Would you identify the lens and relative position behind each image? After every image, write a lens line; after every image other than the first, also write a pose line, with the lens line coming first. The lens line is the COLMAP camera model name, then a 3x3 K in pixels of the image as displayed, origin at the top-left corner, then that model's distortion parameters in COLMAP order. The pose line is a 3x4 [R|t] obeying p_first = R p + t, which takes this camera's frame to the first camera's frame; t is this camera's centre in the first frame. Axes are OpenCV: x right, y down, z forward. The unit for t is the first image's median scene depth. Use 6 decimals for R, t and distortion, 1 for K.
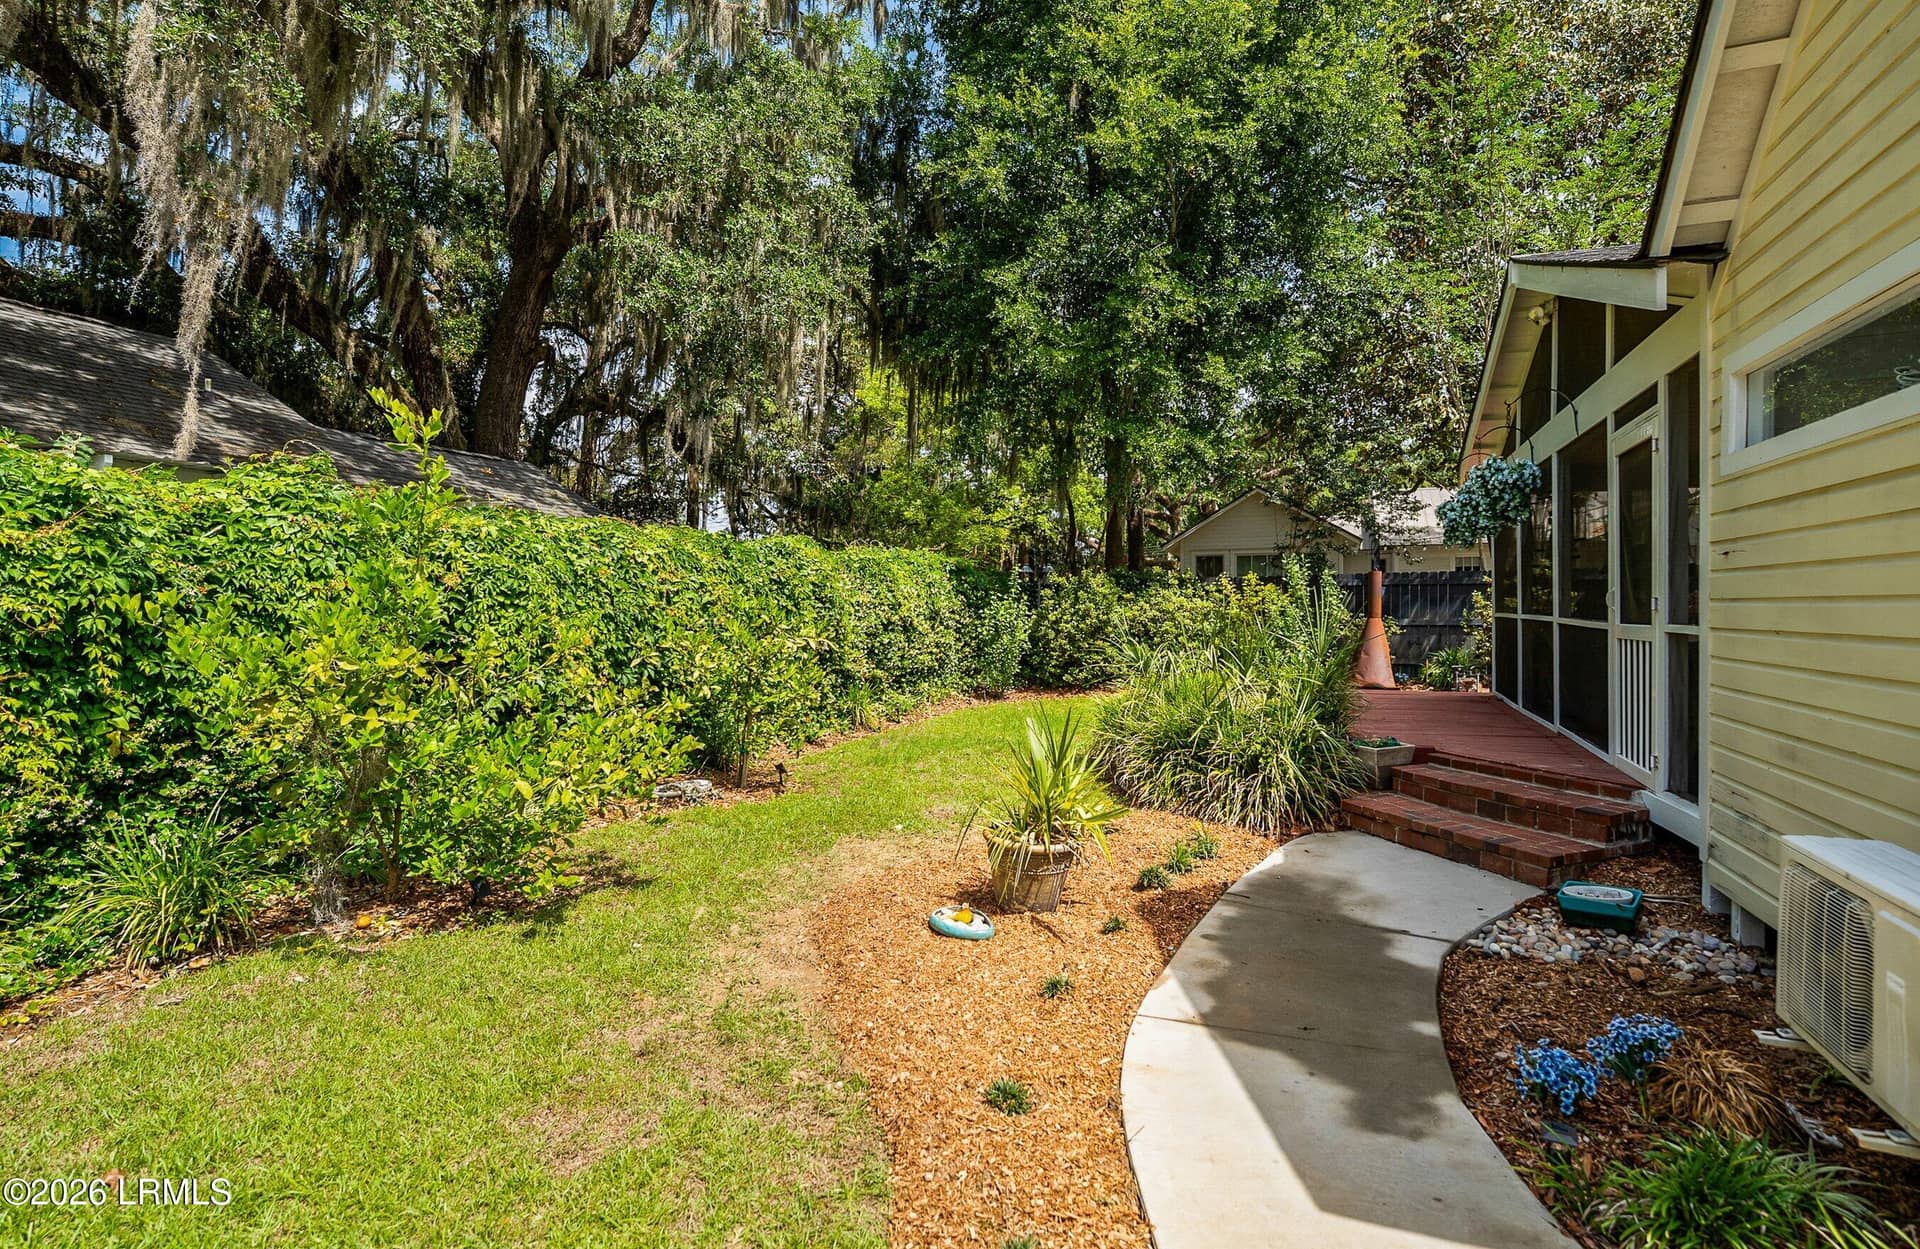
lens RADIAL K [[896.6, 0, 964.9], [0, 896.6, 630.6], [0, 0, 1]] dist [0.000061, -0.000007]
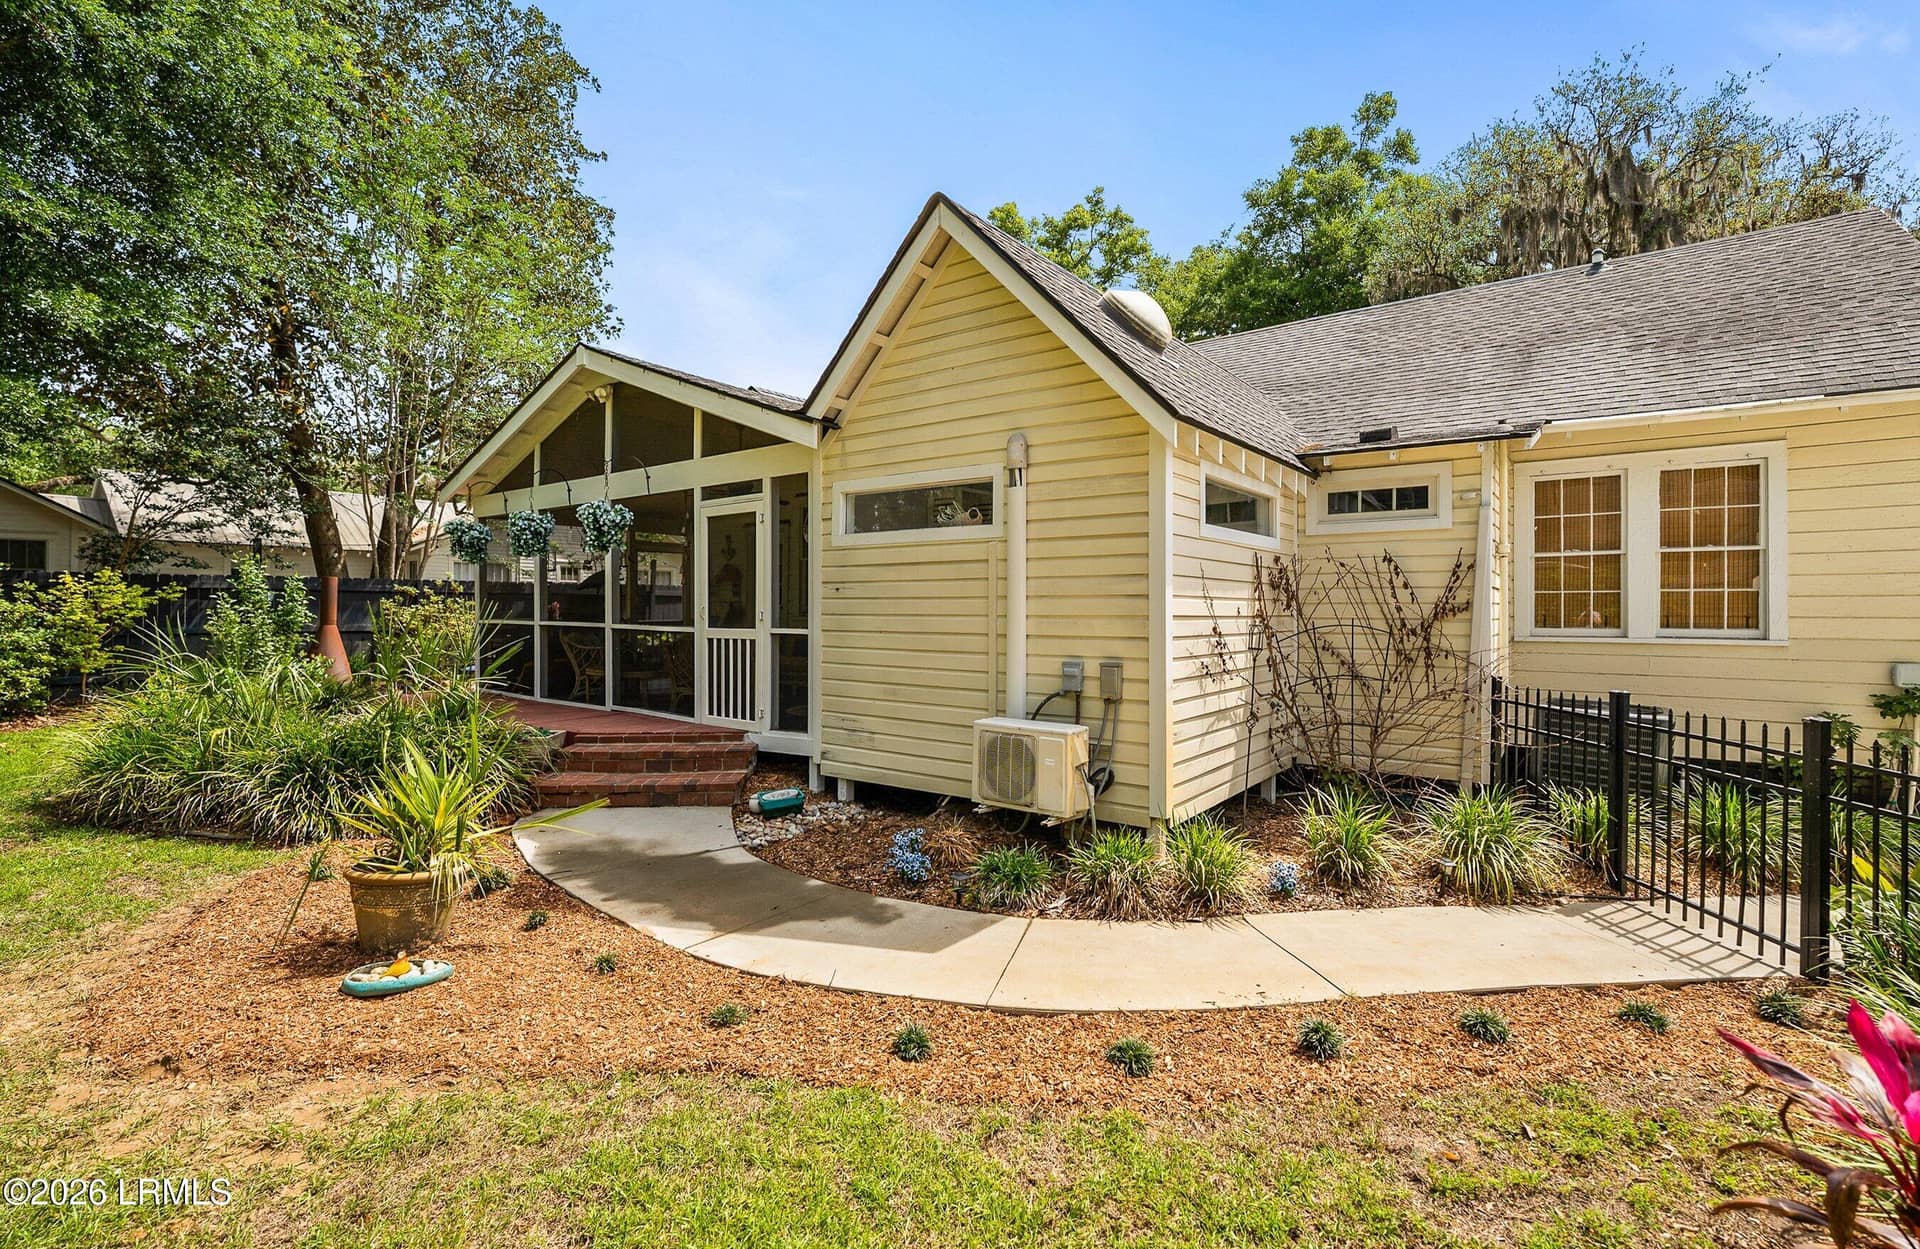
lens RADIAL K [[860.2, 0, 966.2], [0, 860.2, 601.4], [0, 0, 1]] dist [-0.000166, -0.000121]
pose [[0.277500, 0.023292, 0.960443, -0.672091], [0.014920, 0.999481, -0.028549, -0.006071], [-0.960610, 0.022252, 0.277008, 0.232887]]
